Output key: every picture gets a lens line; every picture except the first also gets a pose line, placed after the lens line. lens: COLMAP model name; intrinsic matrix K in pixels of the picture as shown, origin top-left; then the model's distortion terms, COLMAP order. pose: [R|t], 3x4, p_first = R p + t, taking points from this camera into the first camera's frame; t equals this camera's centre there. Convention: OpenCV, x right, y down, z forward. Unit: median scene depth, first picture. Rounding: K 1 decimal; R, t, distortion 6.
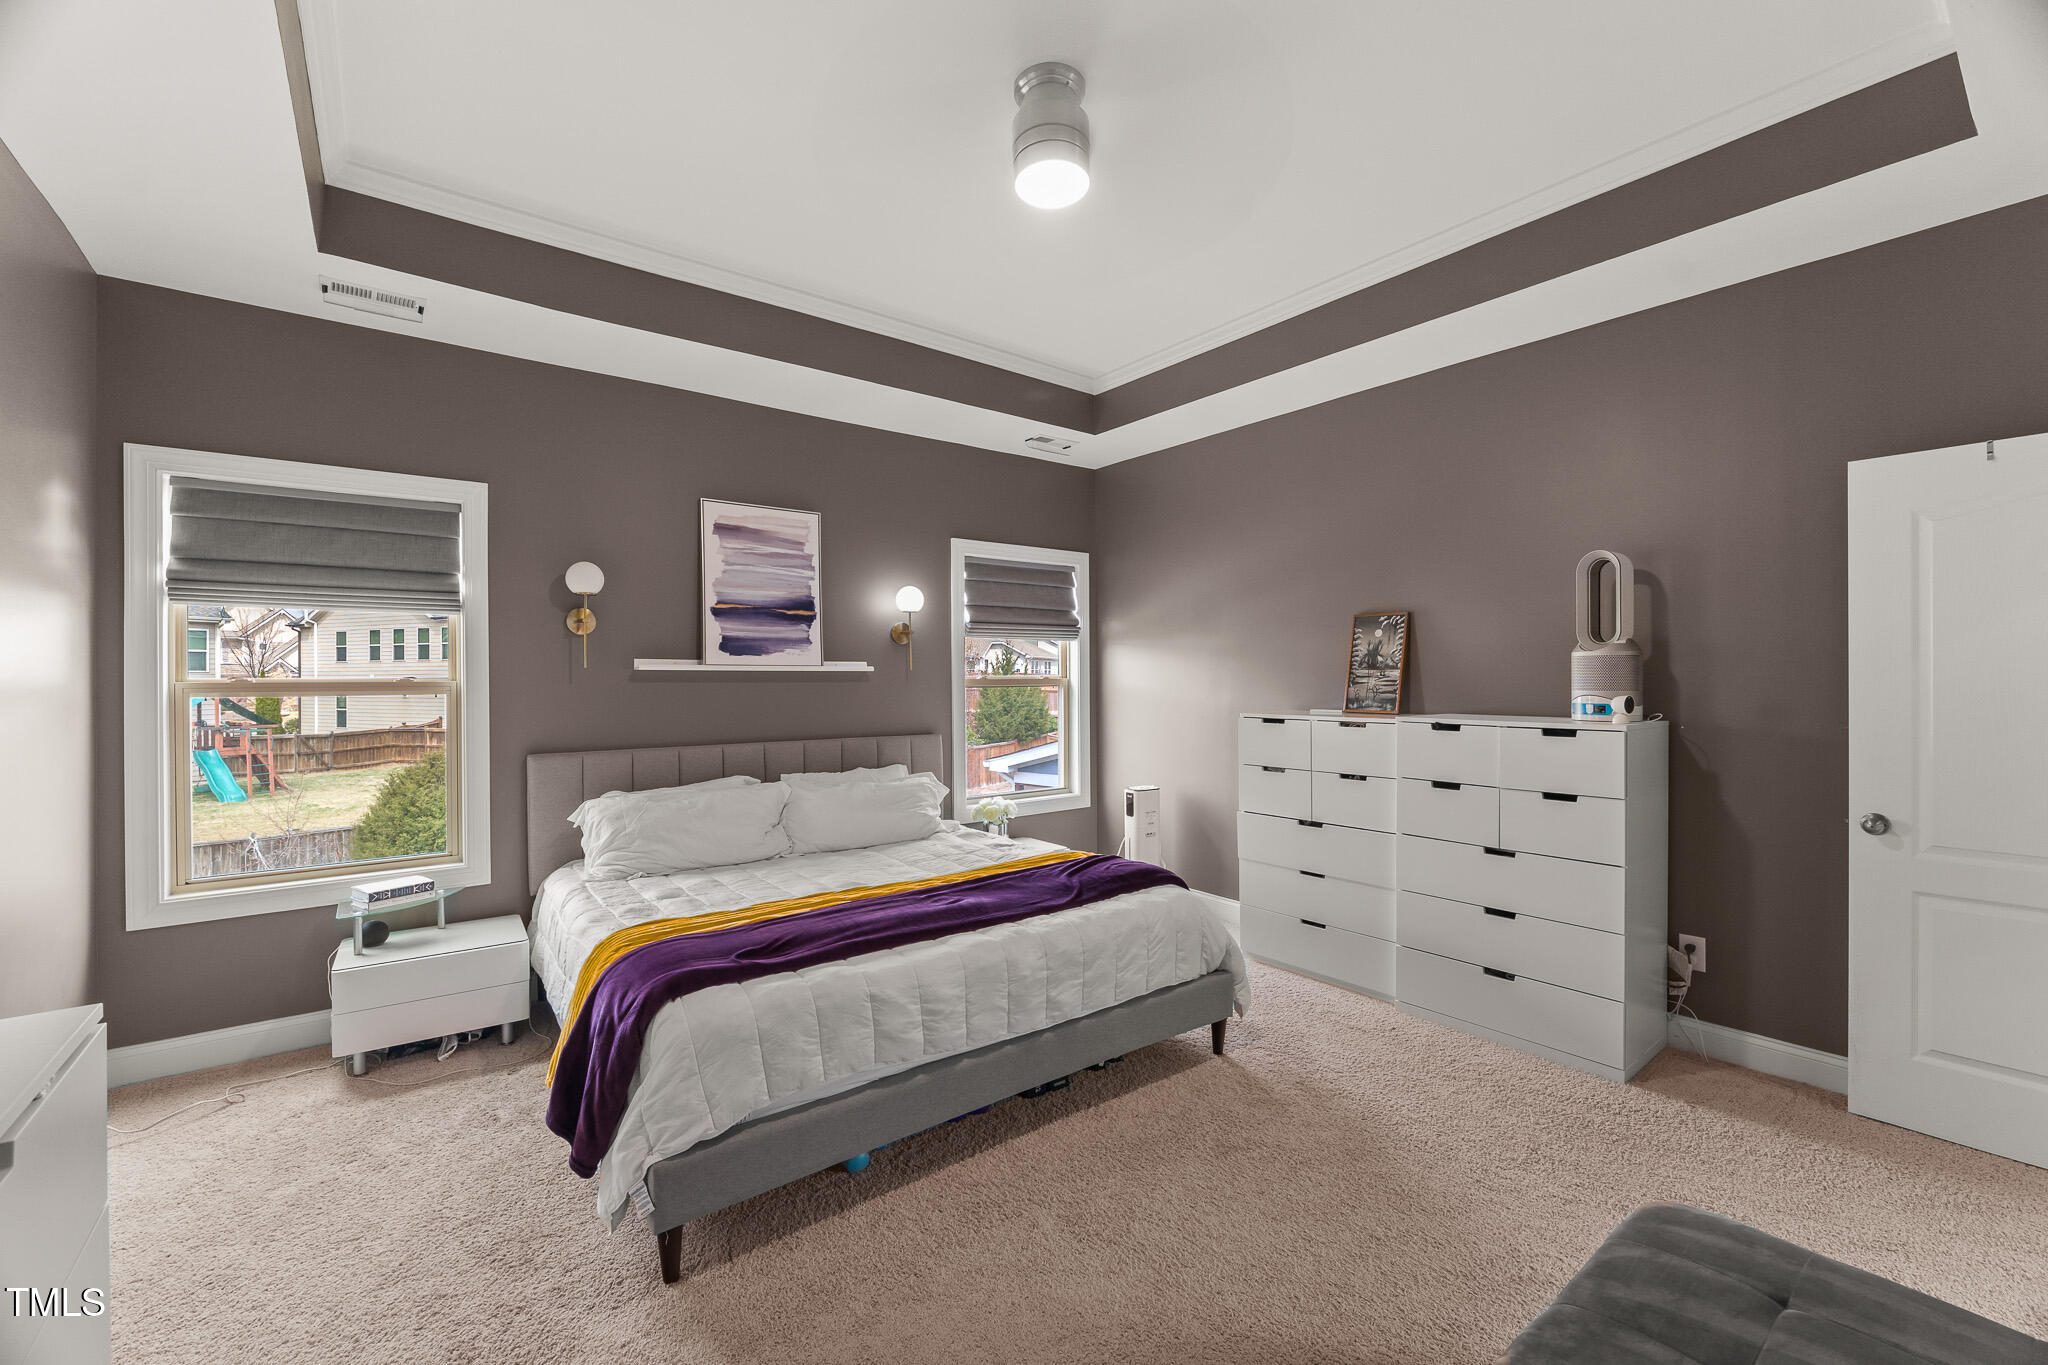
lens RADIAL K [[834.9, 0, 1033.4], [0, 834.9, 683.4], [0, 0, 1]] dist [-0.014905, 0.000699]
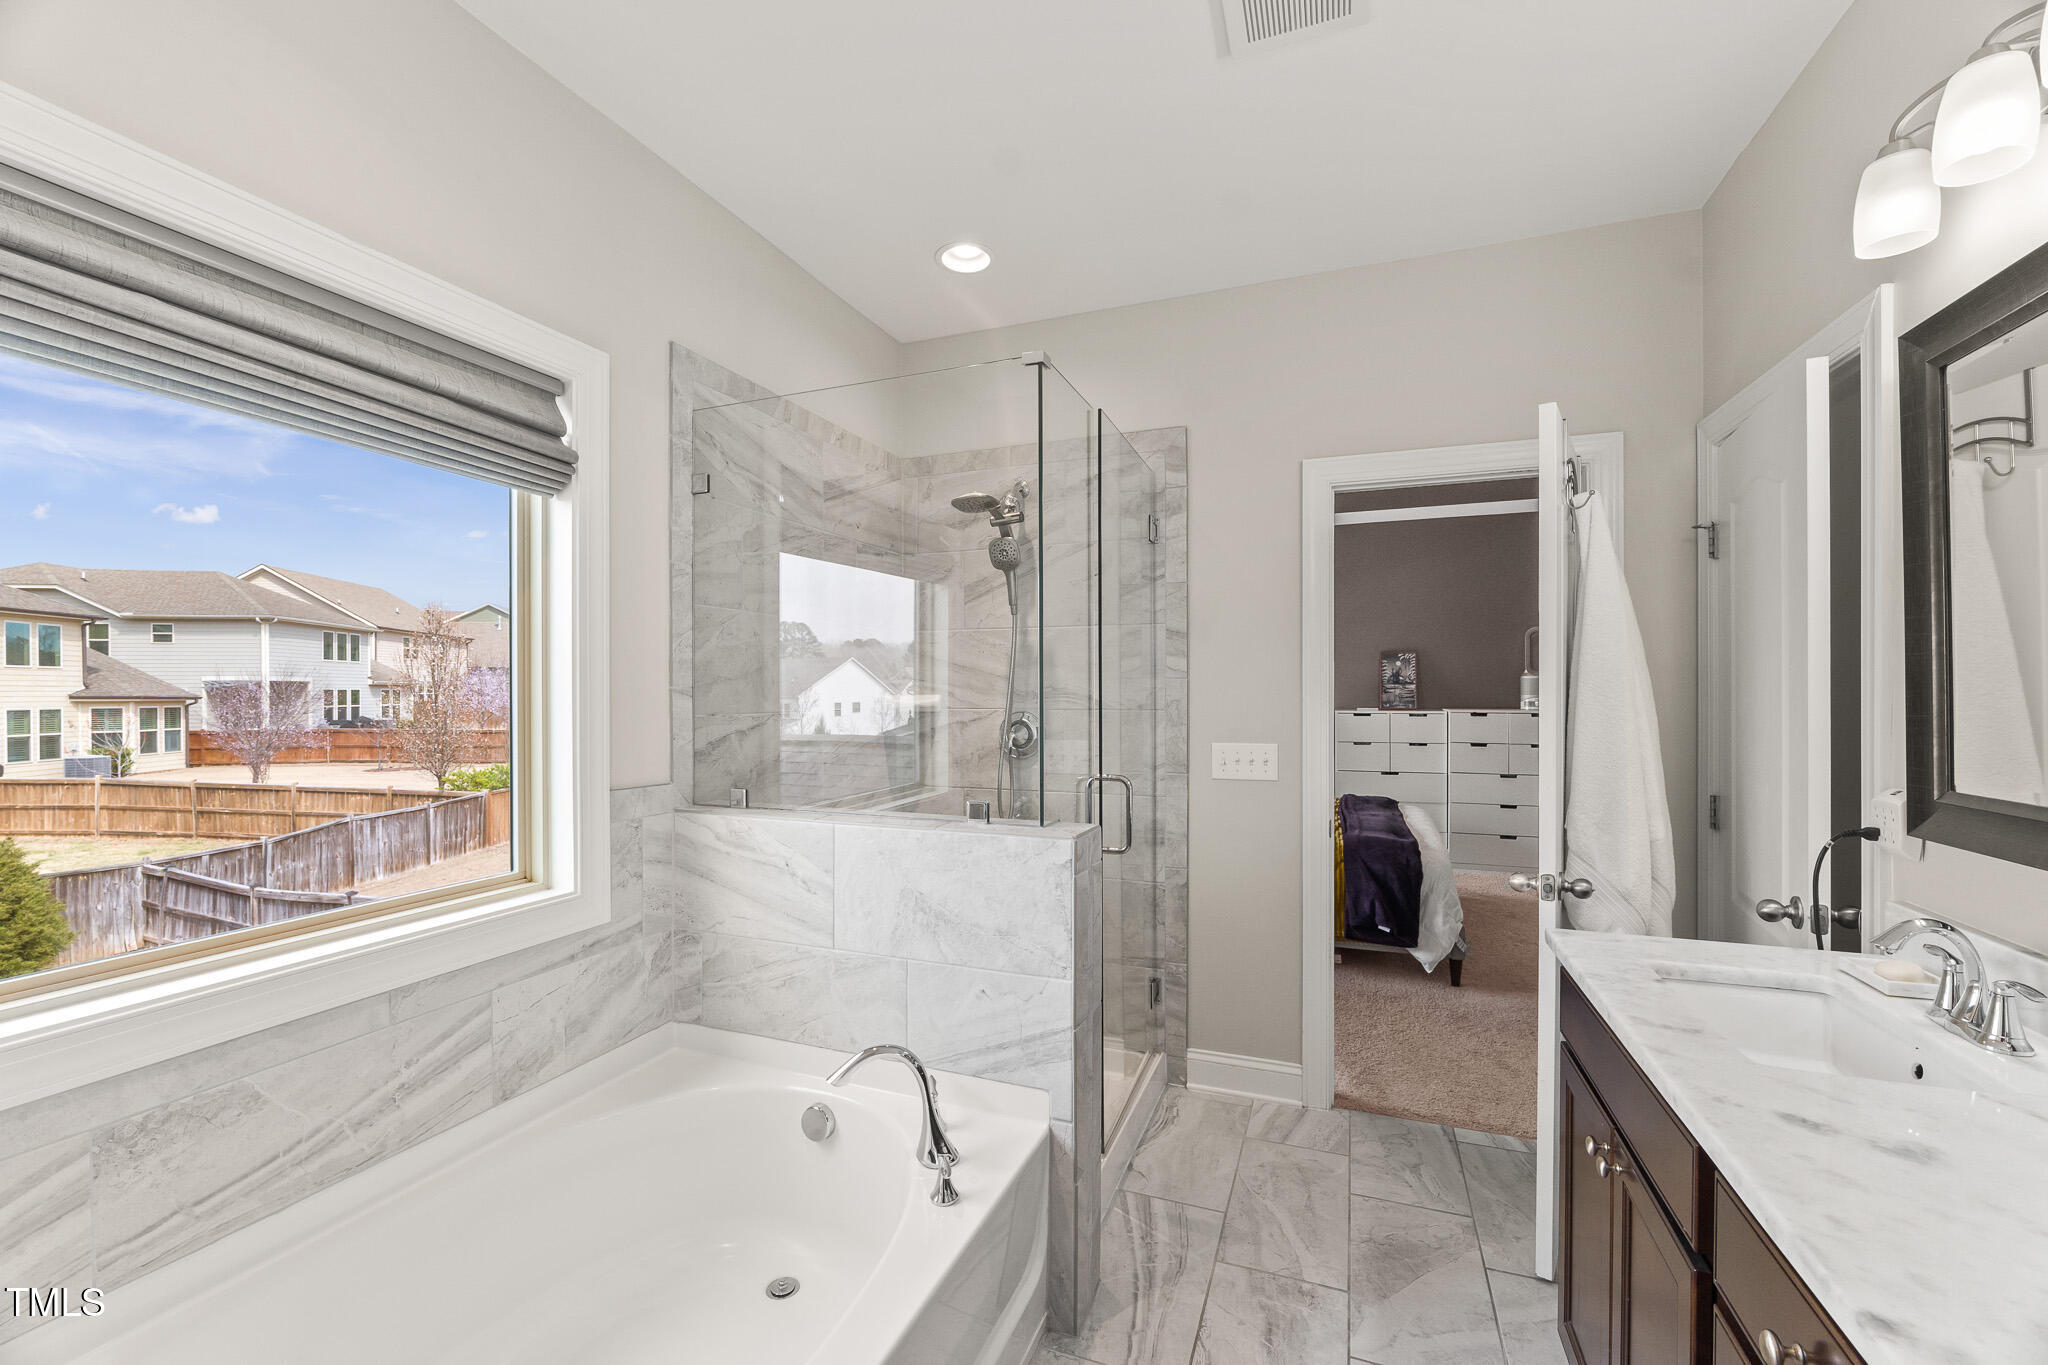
lens RADIAL K [[834.9, 0, 1021.5], [0, 834.9, 696.7], [0, 0, 1]] dist [-0.014905, 0.000699]
pose [[0.858036, -0.002133, 0.513585, -1.370531], [0.002808, 0.999996, -0.000537, 0.009490], [-0.513582, 0.001903, 0.858038, -0.103690]]
